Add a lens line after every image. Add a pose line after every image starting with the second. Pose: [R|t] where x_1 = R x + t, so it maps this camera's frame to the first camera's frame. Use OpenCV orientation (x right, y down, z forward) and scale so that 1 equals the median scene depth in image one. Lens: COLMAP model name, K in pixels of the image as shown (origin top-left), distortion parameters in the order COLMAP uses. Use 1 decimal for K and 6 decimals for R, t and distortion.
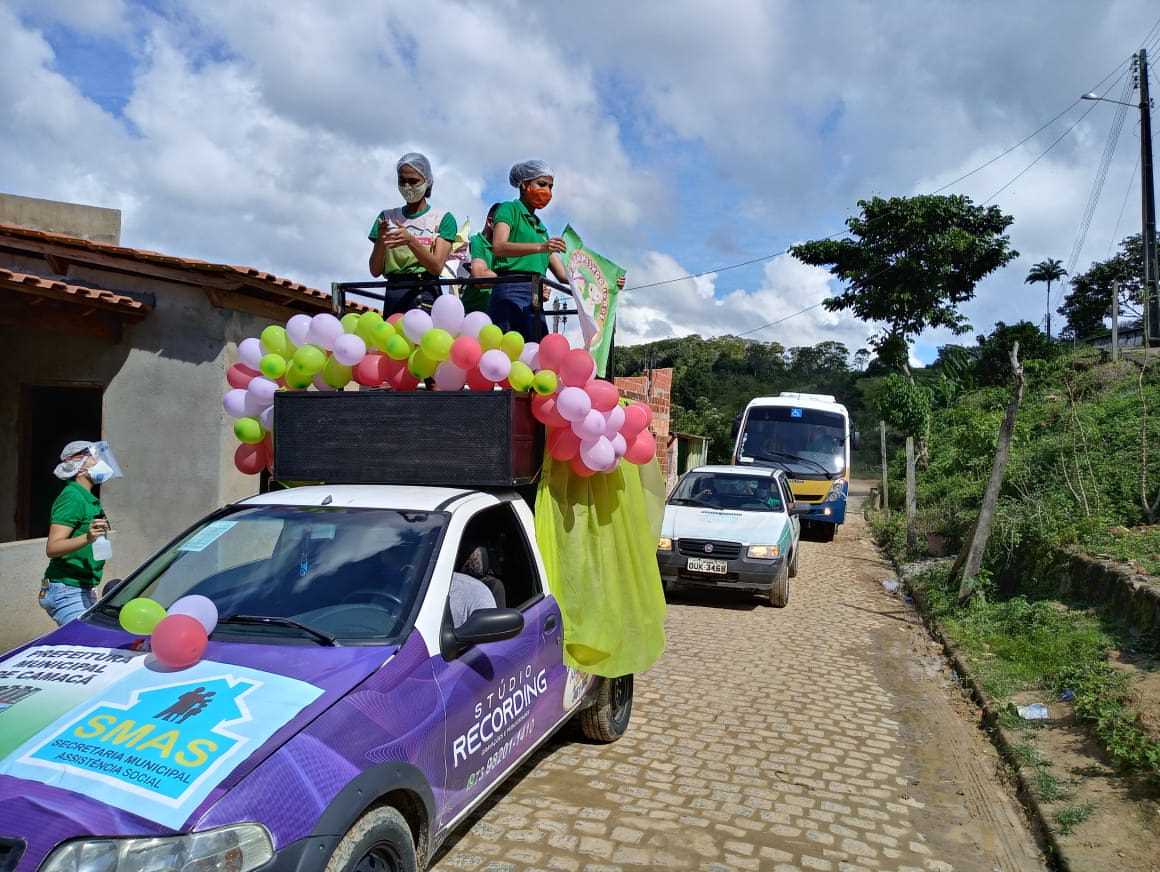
lens RADIAL K [[888.9, 0, 576.9], [0, 888.9, 435.0], [0, 0, 1]] dist [0.015928, -0.012355]
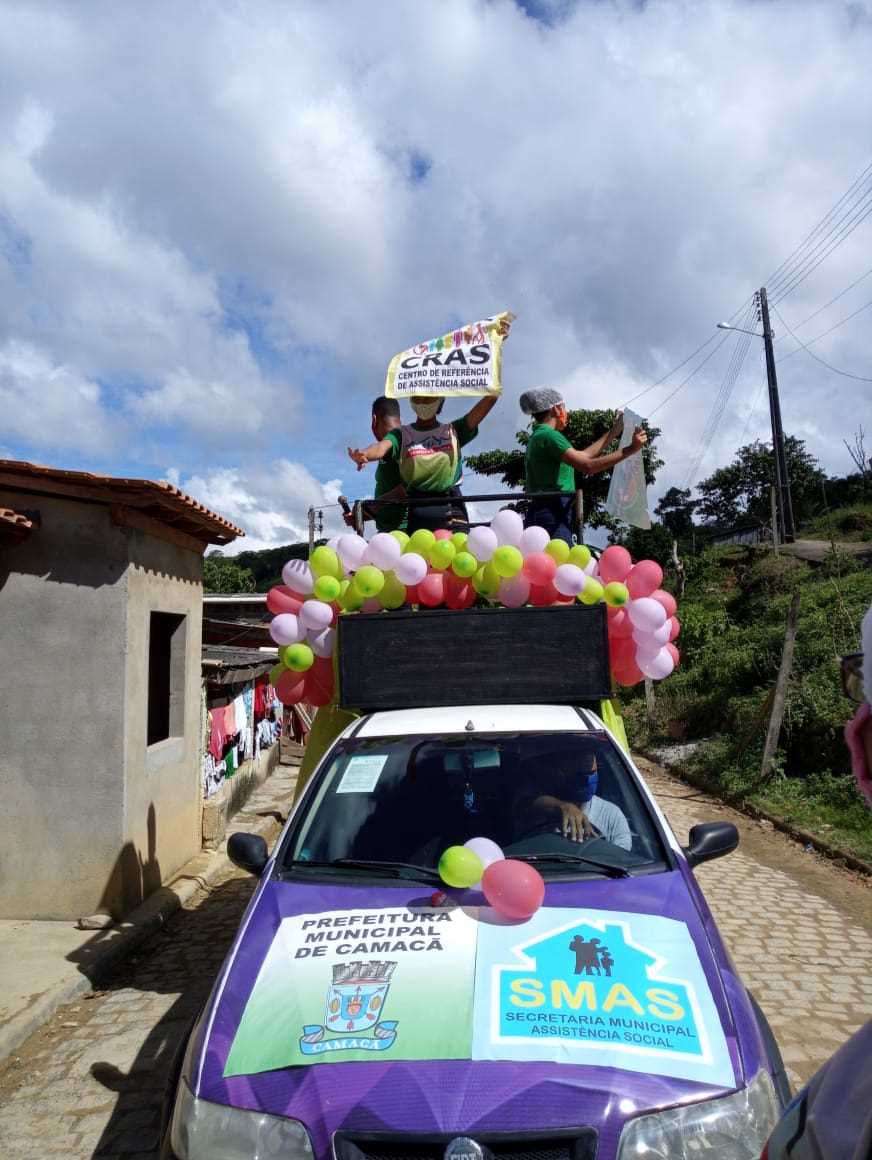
lens RADIAL K [[888.9, 0, 431.7], [0, 888.9, 586.8], [0, 0, 1]] dist [0.015928, -0.012355]
pose [[0.967474, -0.034774, 0.250569, -0.226297], [0.049611, 0.997354, -0.053140, -0.011236], [-0.248058, 0.063842, 0.966639, 0.031928]]
